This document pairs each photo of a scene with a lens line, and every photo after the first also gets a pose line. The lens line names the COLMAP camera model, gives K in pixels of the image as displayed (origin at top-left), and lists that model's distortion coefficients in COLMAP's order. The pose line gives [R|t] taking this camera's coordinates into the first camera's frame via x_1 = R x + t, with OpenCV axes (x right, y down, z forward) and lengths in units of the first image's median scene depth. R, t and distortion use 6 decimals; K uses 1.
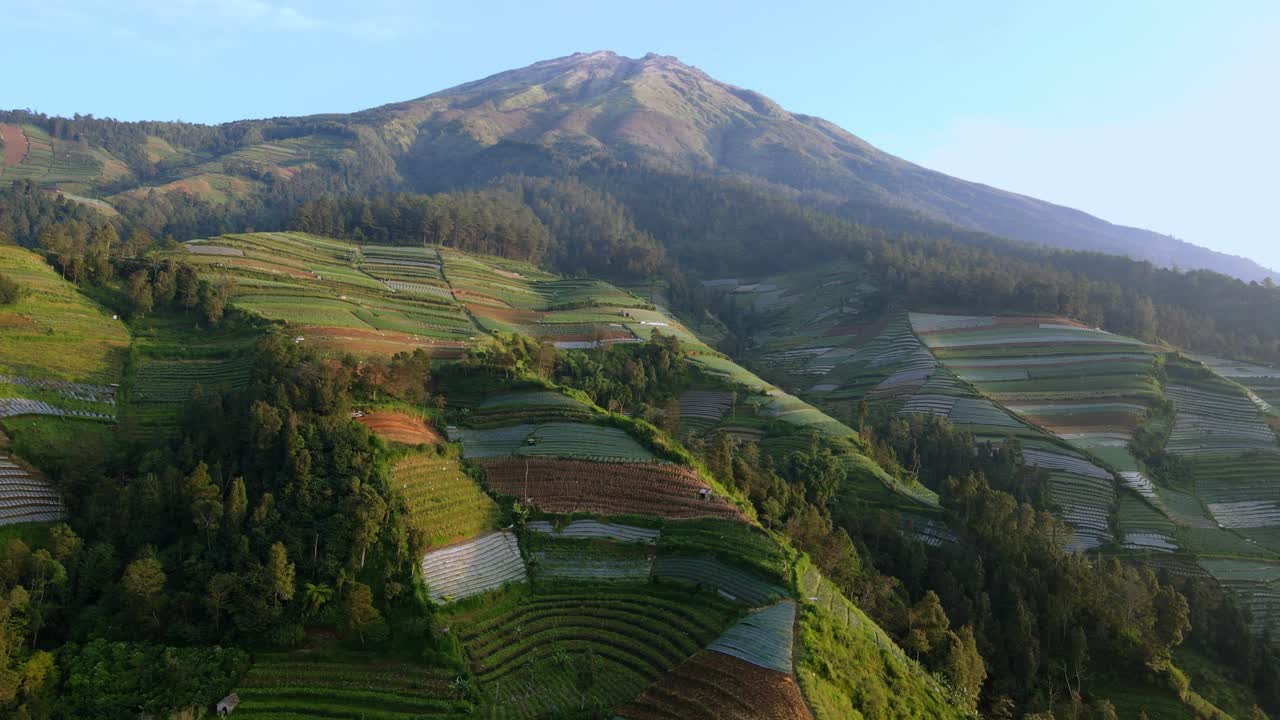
lens RADIAL K [[996.3, 0, 640.0], [0, 996.3, 360.0], [0, 0, 1]] dist [0.004047, 0.011349]
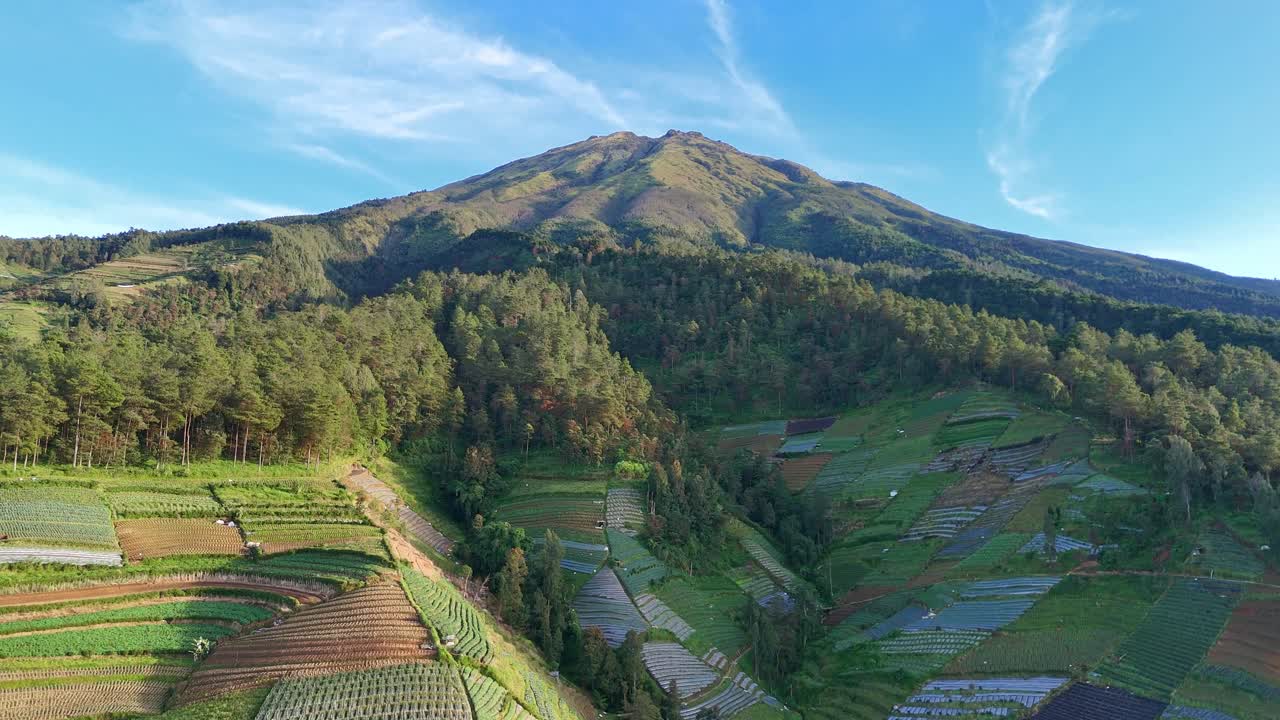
lens RADIAL K [[996.9, 0, 640.0], [0, 996.9, 360.0], [0, 0, 1]] dist [0.117539, 0.001059]
pose [[0.996519, -0.068969, -0.046840, 0.025167], [0.064603, 0.993927, -0.089077, -0.040853], [0.052699, 0.085741, 0.994923, 0.235276]]
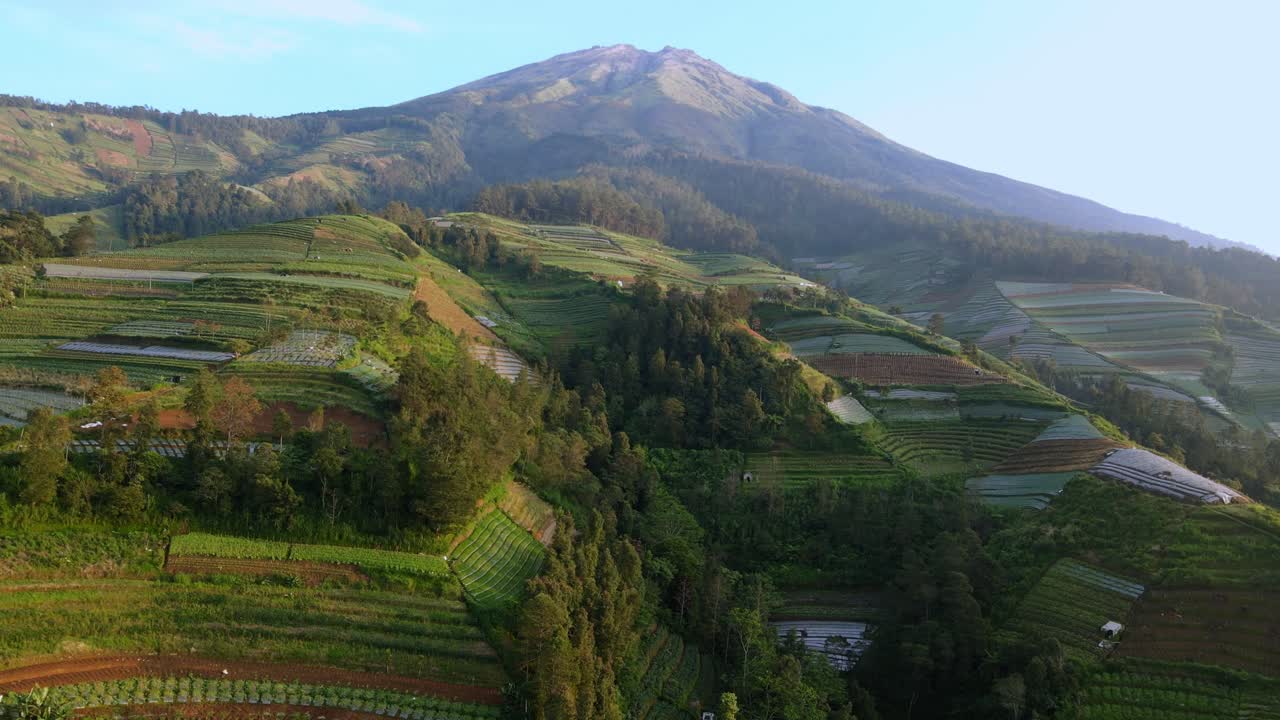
lens RADIAL K [[996.3, 0, 640.0], [0, 996.3, 360.0], [0, 0, 1]] dist [0.004047, 0.011349]
pose [[0.999988, -0.002141, 0.004452, -0.058216], [0.002102, 0.999960, 0.008742, 0.012926], [-0.004470, -0.008733, 0.999952, -0.066142]]
